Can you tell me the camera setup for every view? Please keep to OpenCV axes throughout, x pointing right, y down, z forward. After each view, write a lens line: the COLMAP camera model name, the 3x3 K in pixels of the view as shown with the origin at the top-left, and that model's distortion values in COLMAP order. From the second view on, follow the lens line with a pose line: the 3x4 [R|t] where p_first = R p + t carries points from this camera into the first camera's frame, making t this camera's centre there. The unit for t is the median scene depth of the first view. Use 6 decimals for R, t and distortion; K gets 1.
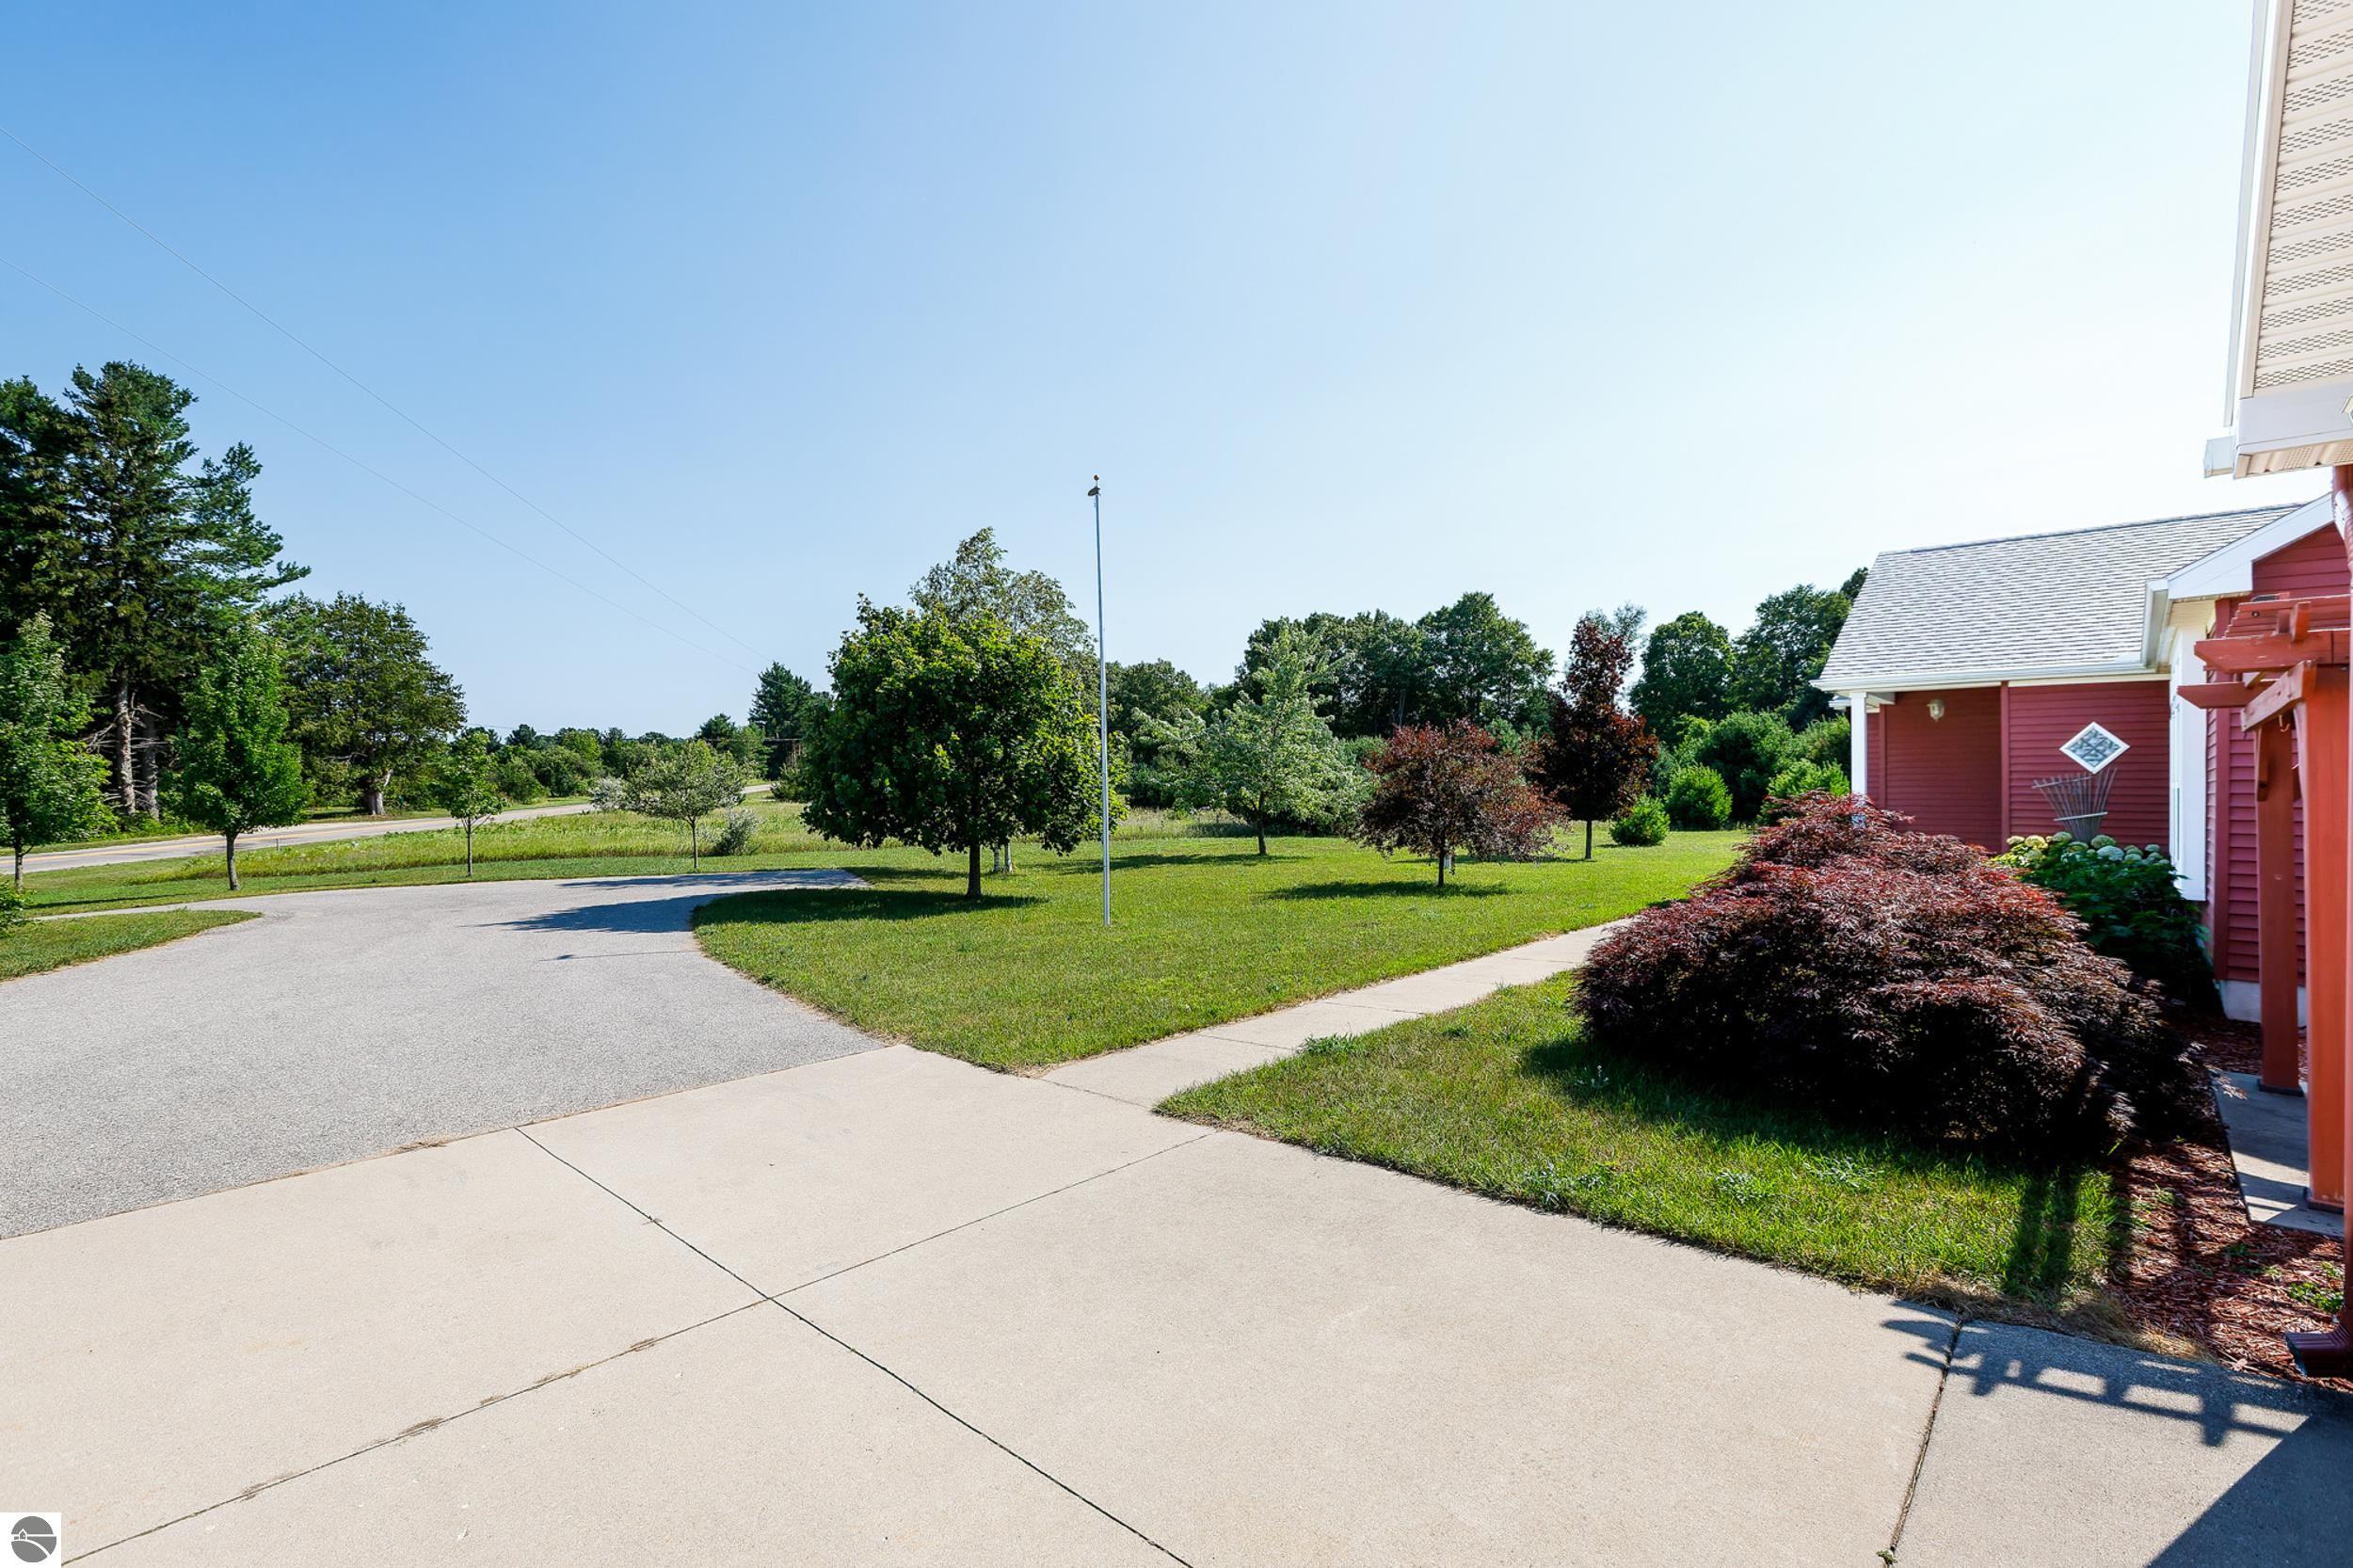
lens RADIAL K [[1065.1, 0, 1169.4], [0, 1065.1, 787.0], [0, 0, 1]] dist [0.000658, 0.000590]
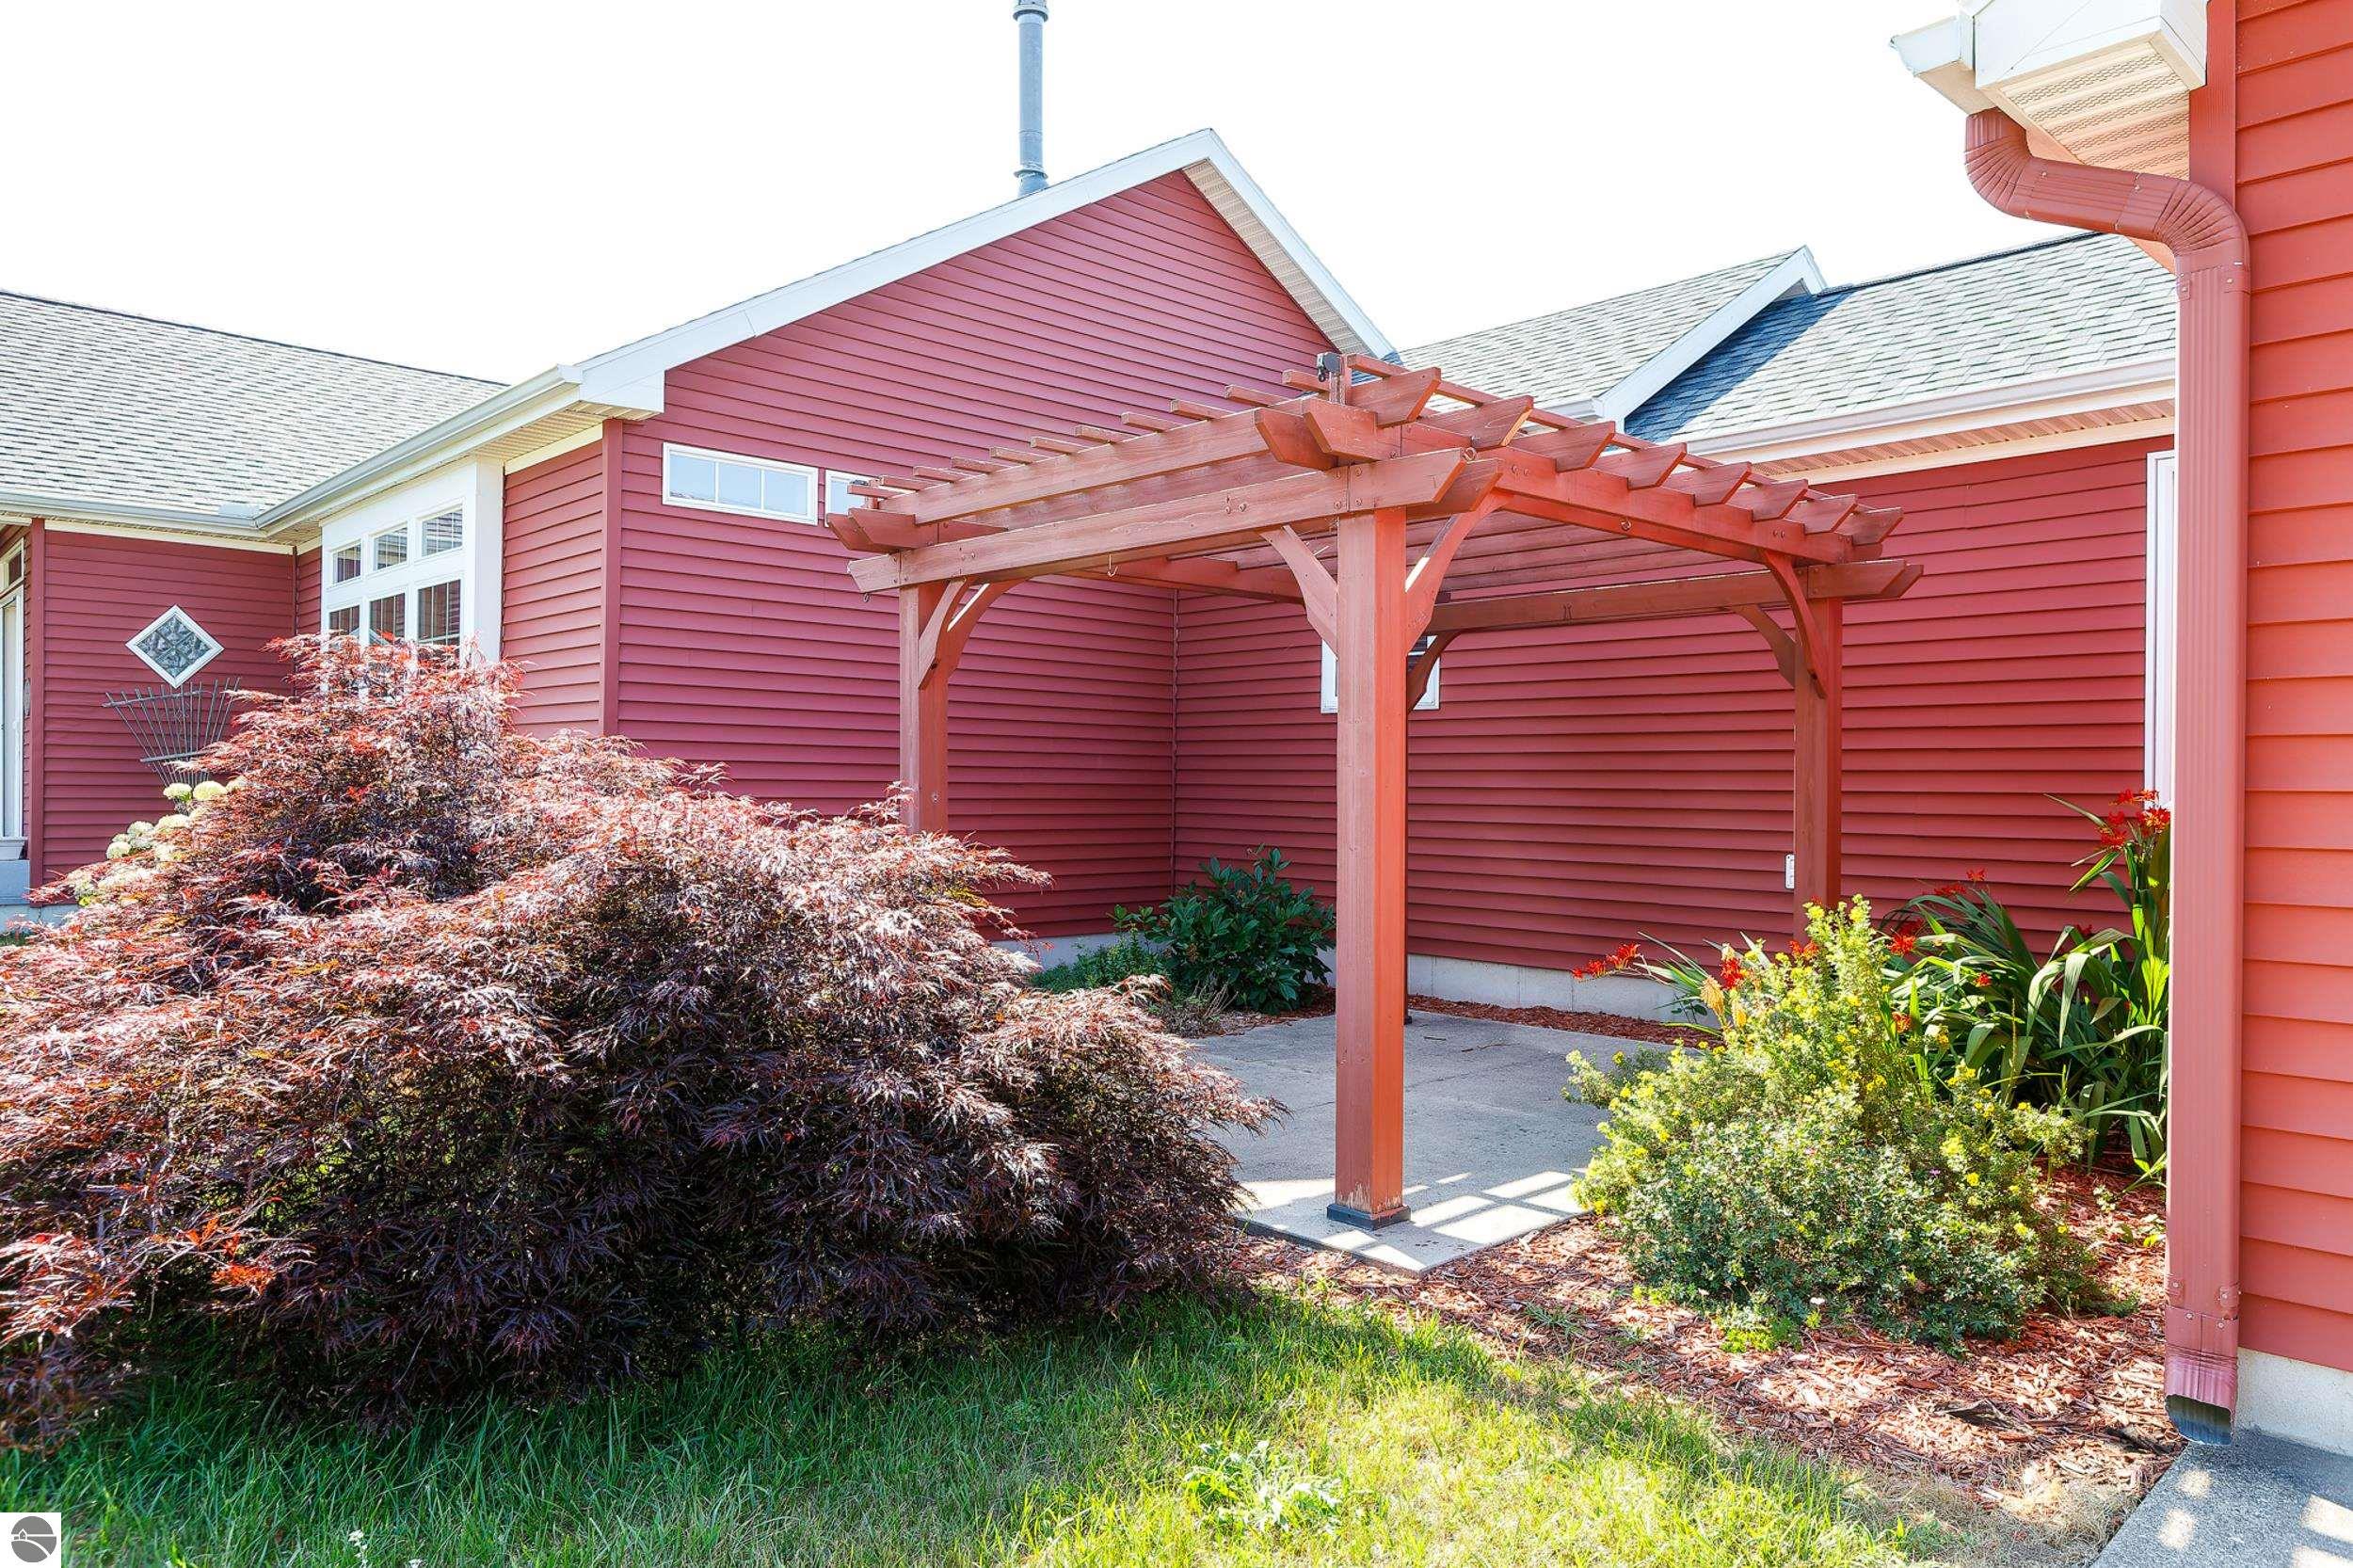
lens RADIAL K [[1561.8, 0, 1171.8], [0, 1561.8, 785.7], [0, 0, 1]] dist [0.002527, -0.000293]
pose [[0.092837, 0.001359, 0.995680, 0.011209], [-0.017743, 0.999843, 0.000289, 0.034266], [-0.995523, -0.017693, 0.092846, 0.335875]]
